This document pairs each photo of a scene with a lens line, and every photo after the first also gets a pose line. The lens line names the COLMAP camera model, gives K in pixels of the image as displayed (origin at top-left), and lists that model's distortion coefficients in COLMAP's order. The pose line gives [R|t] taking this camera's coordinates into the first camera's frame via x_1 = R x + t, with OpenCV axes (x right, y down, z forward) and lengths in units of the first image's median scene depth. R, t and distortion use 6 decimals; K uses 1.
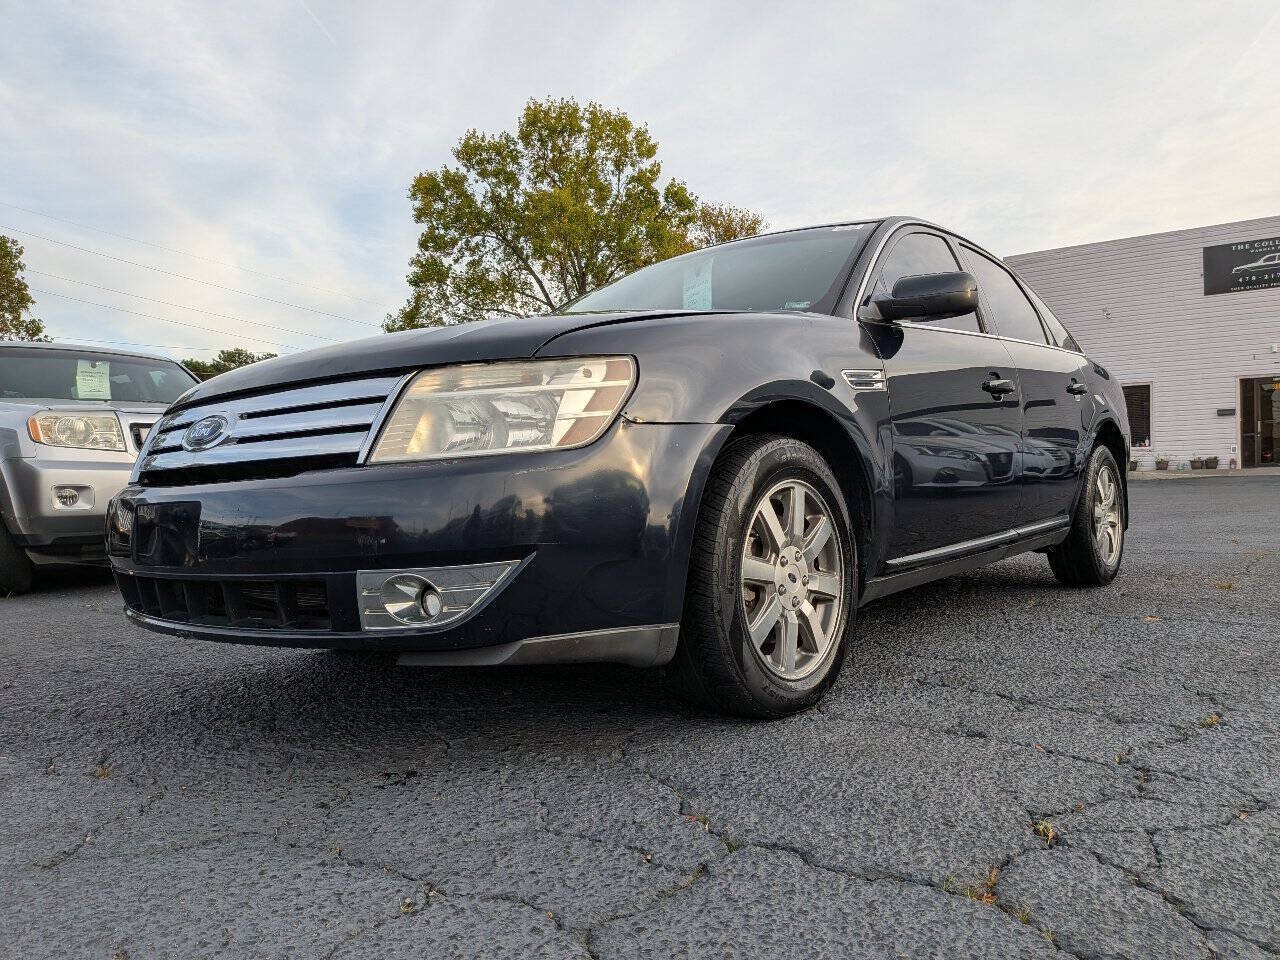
lens RADIAL K [[934.7, 0, 645.5], [0, 934.7, 503.0], [0, 0, 1]] dist [0.071287, -0.116450]
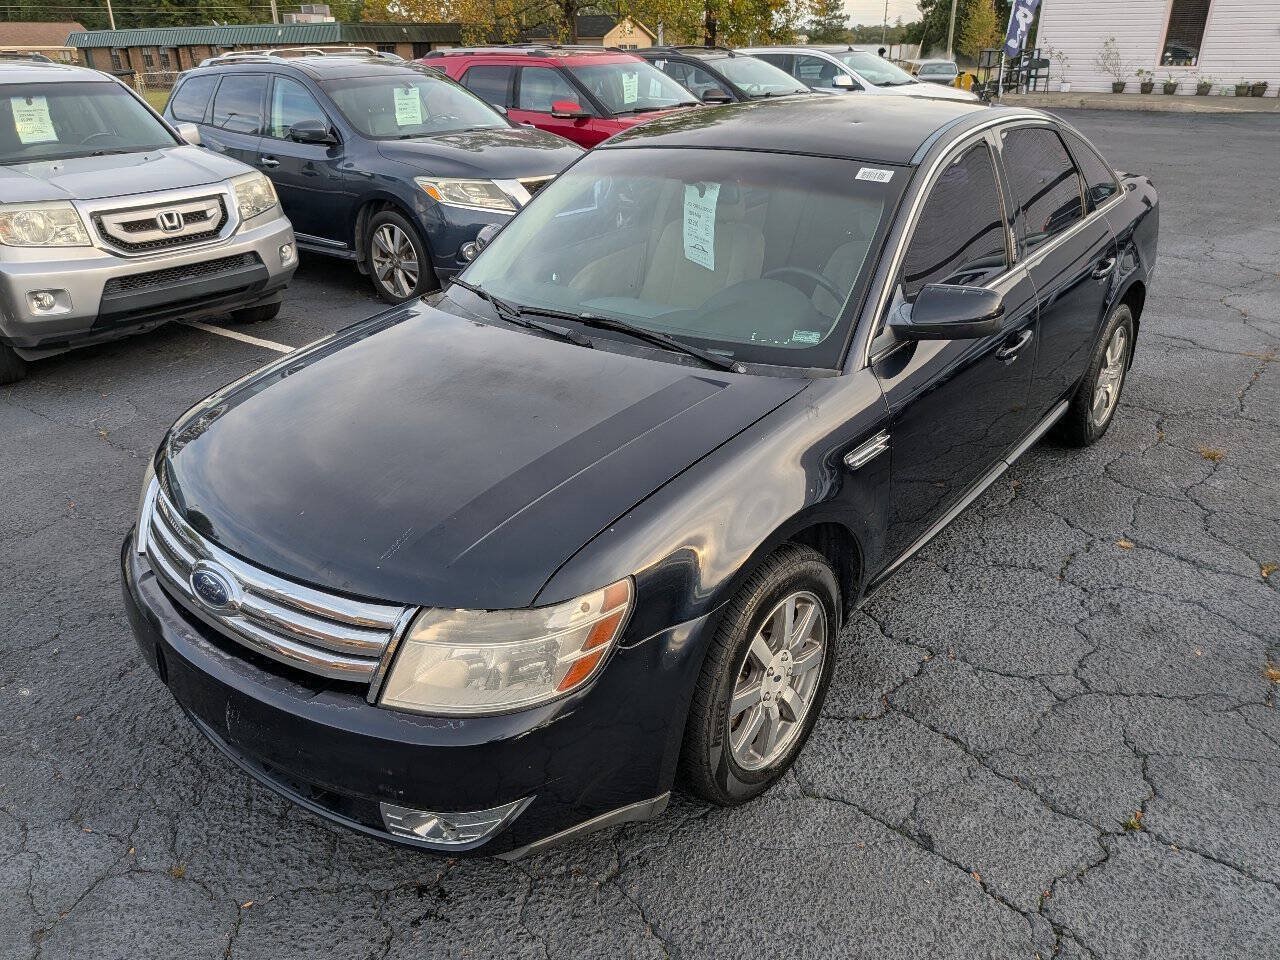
lens RADIAL K [[943.0, 0, 622.6], [0, 943.0, 480.2], [0, 0, 1]] dist [0.008967, -0.030325]
pose [[0.999892, 0.011710, -0.008916, -0.001409], [-0.007051, 0.912843, 0.408251, -0.063942], [0.012919, -0.408144, 0.912826, 0.012723]]
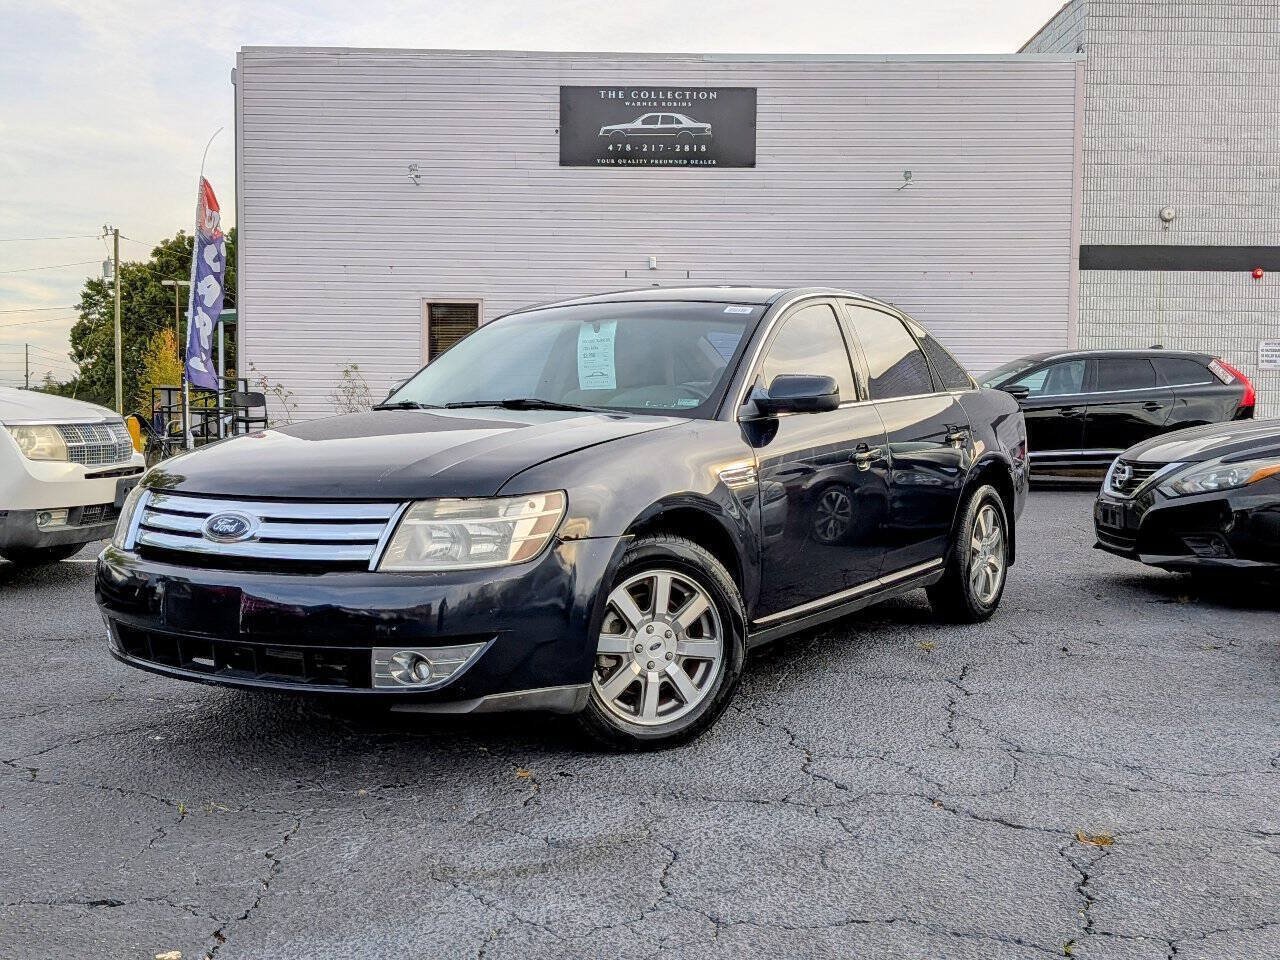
lens RADIAL K [[1306.1, 0, 614.7], [0, 1306.1, 517.7], [0, 0, 1]] dist [0.013702, 0.000330]
pose [[0.801466, -0.016847, 0.597803, 0.107425], [-0.018086, 0.998463, 0.052387, -0.035616], [-0.597767, -0.052798, 0.799930, 0.285213]]
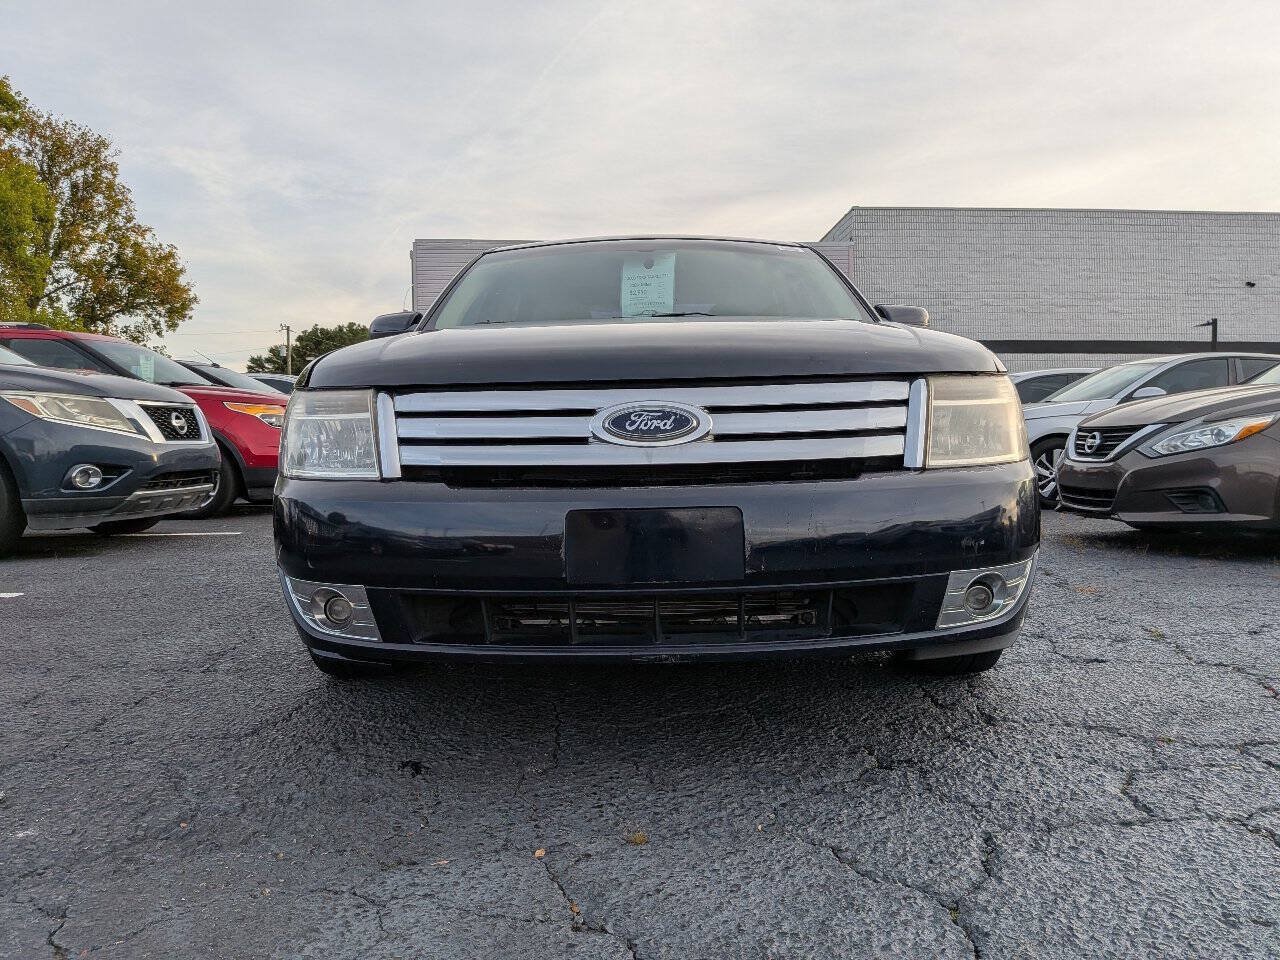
lens RADIAL K [[949.3, 0, 647.2], [0, 949.3, 484.0], [0, 0, 1]] dist [0.000179, -0.008340]
pose [[0.768038, -0.004012, 0.640391, -0.108223], [-0.003795, 0.999934, 0.010816, -0.003067], [-0.640392, -0.010737, 0.767973, 0.036174]]
